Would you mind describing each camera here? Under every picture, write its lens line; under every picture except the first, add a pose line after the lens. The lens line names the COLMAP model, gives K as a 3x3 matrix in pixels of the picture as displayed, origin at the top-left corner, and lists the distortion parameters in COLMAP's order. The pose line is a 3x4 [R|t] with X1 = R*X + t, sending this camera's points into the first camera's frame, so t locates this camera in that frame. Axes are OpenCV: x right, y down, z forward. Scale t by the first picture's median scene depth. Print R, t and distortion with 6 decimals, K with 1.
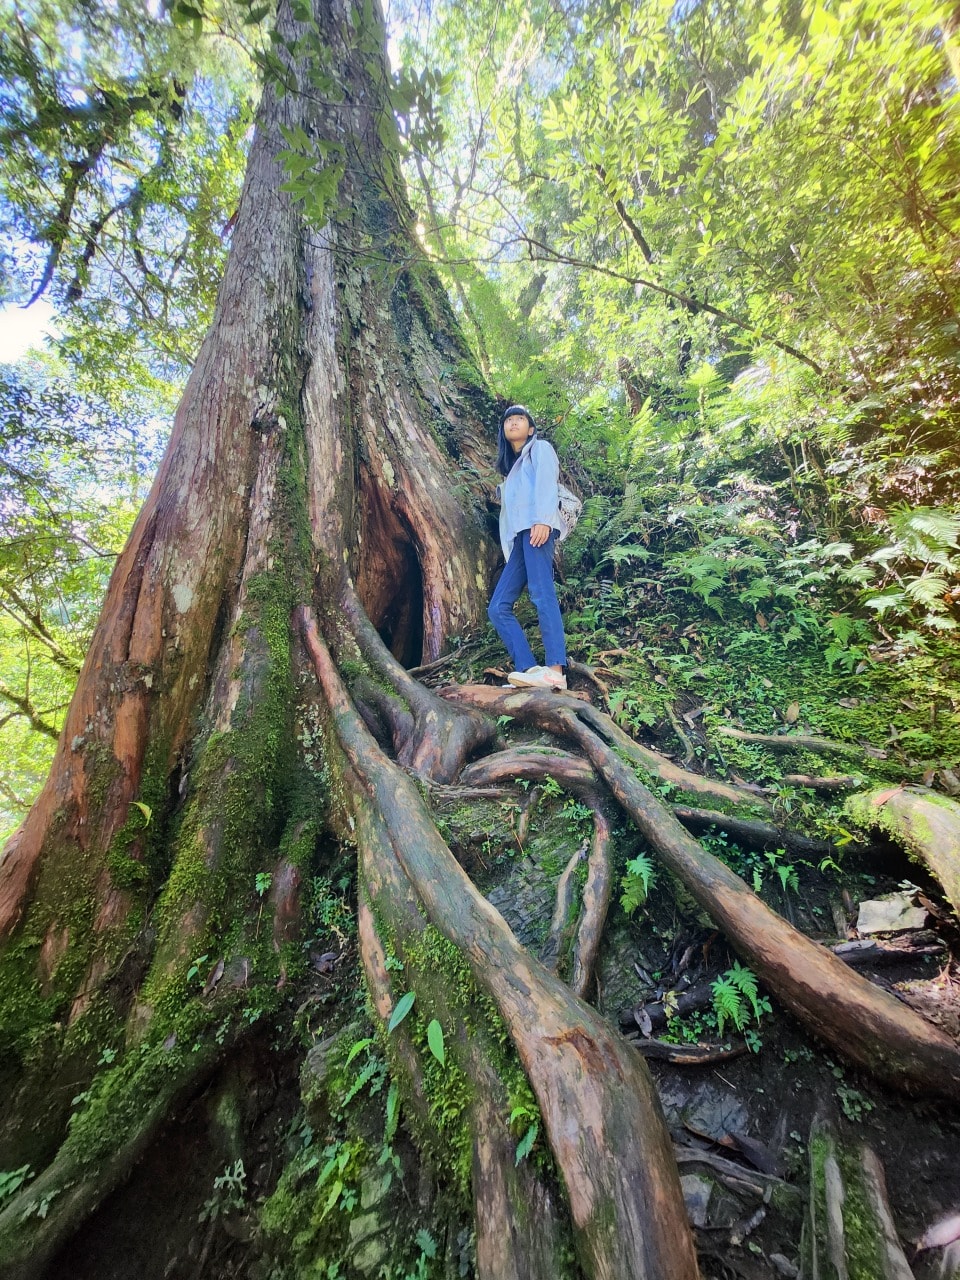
lens RADIAL K [[513.1, 0, 501.7], [0, 513.1, 639.3], [0, 0, 1]] dist [-0.020192, -0.000629]
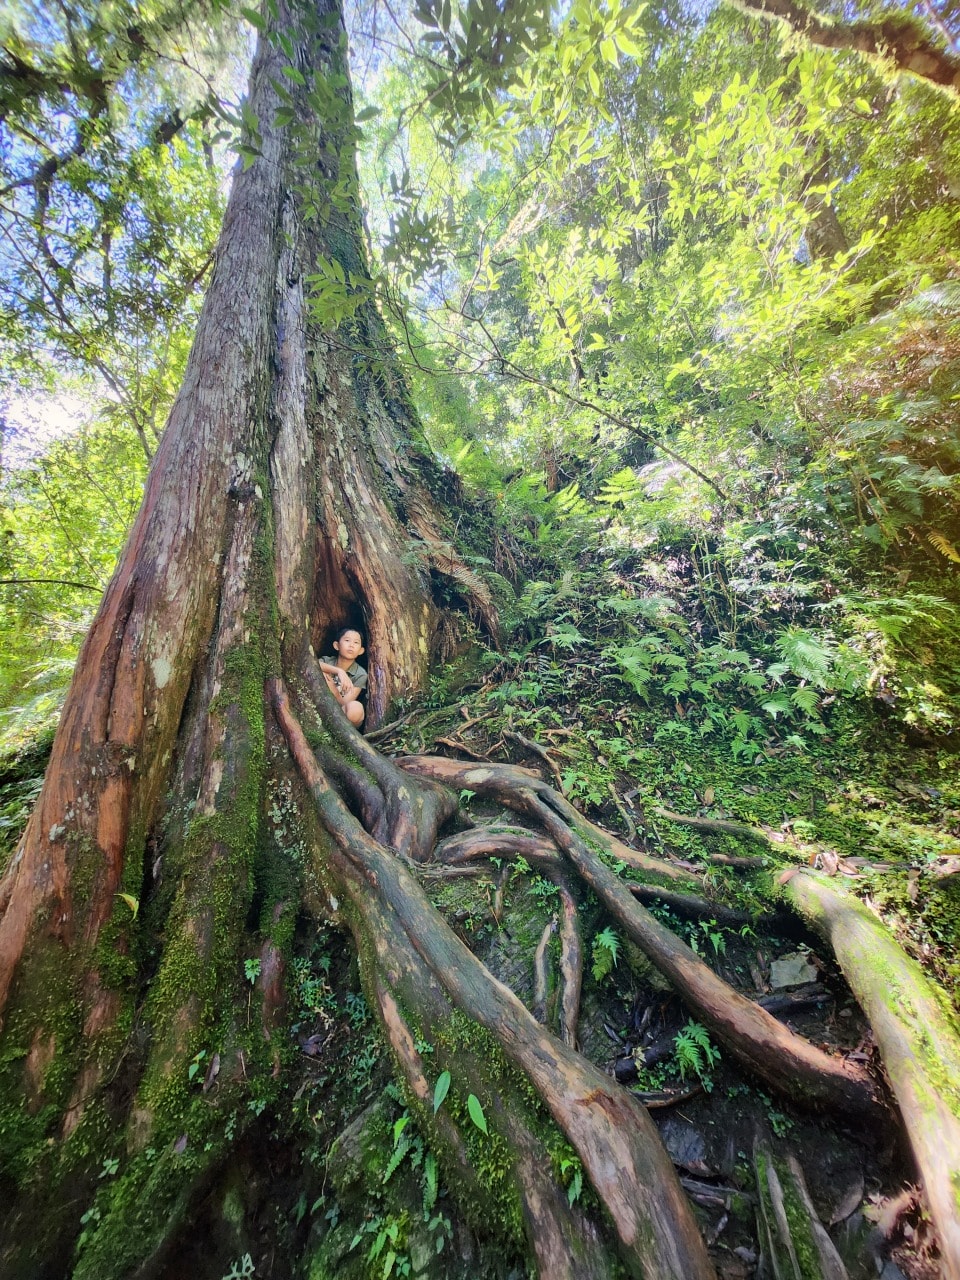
lens RADIAL K [[513.1, 0, 501.7], [0, 513.1, 639.3], [0, 0, 1]] dist [-0.020192, -0.000629]
pose [[0.975732, 0.068340, 0.208029, -0.221706], [-0.056107, 0.996361, -0.064156, -0.139284], [-0.211657, 0.050927, 0.976016, -0.128673]]
